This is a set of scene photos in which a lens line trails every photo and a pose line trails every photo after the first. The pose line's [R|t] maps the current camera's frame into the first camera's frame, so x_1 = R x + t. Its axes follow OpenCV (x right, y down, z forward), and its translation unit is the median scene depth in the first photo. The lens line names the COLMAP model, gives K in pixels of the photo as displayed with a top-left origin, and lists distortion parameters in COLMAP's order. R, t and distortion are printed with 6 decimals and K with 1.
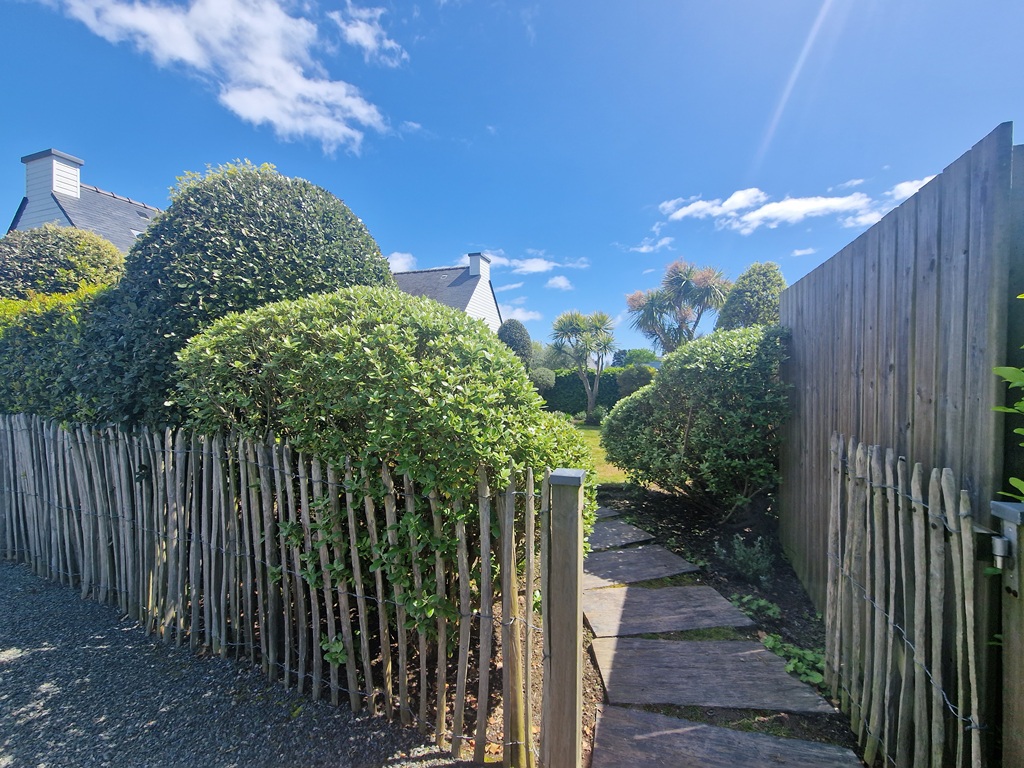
lens RADIAL K [[419.0, 0, 514.7], [0, 419.0, 404.8], [0, 0, 1]] dist [0.014575, -0.006418]
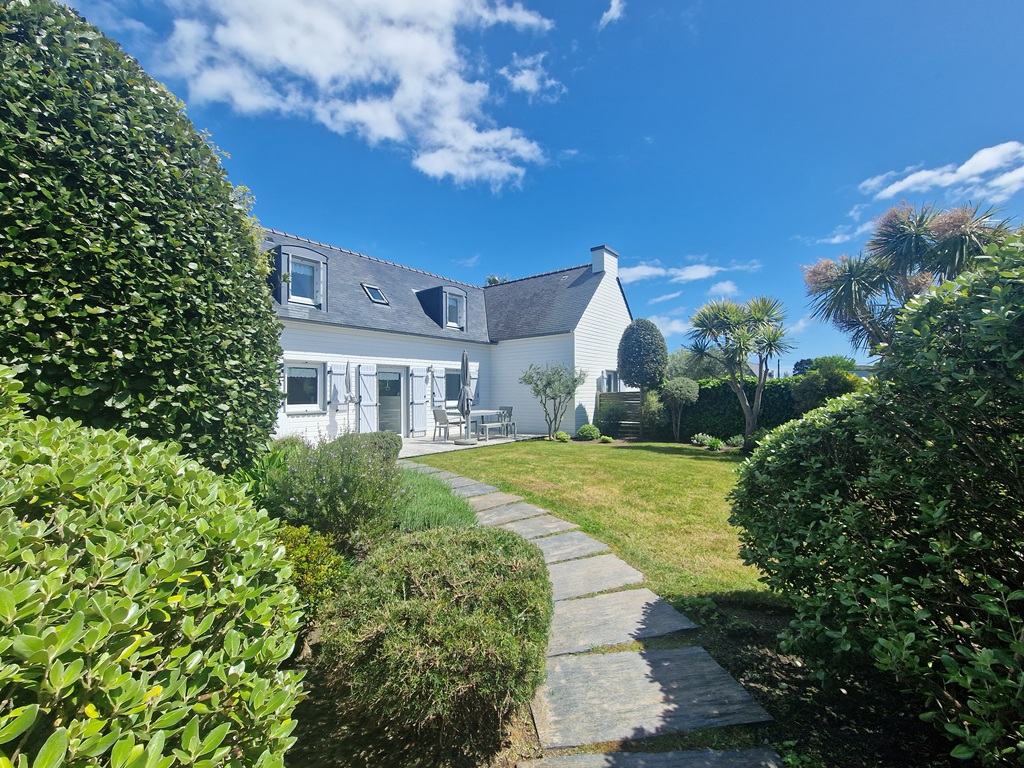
lens RADIAL K [[419.0, 0, 514.7], [0, 419.0, 404.8], [0, 0, 1]] dist [0.014575, -0.006418]
pose [[0.937542, 0.006672, -0.347807, 0.050874], [-0.019147, 0.999290, -0.032442, -0.005964], [0.347344, 0.037075, 0.937005, 0.163774]]
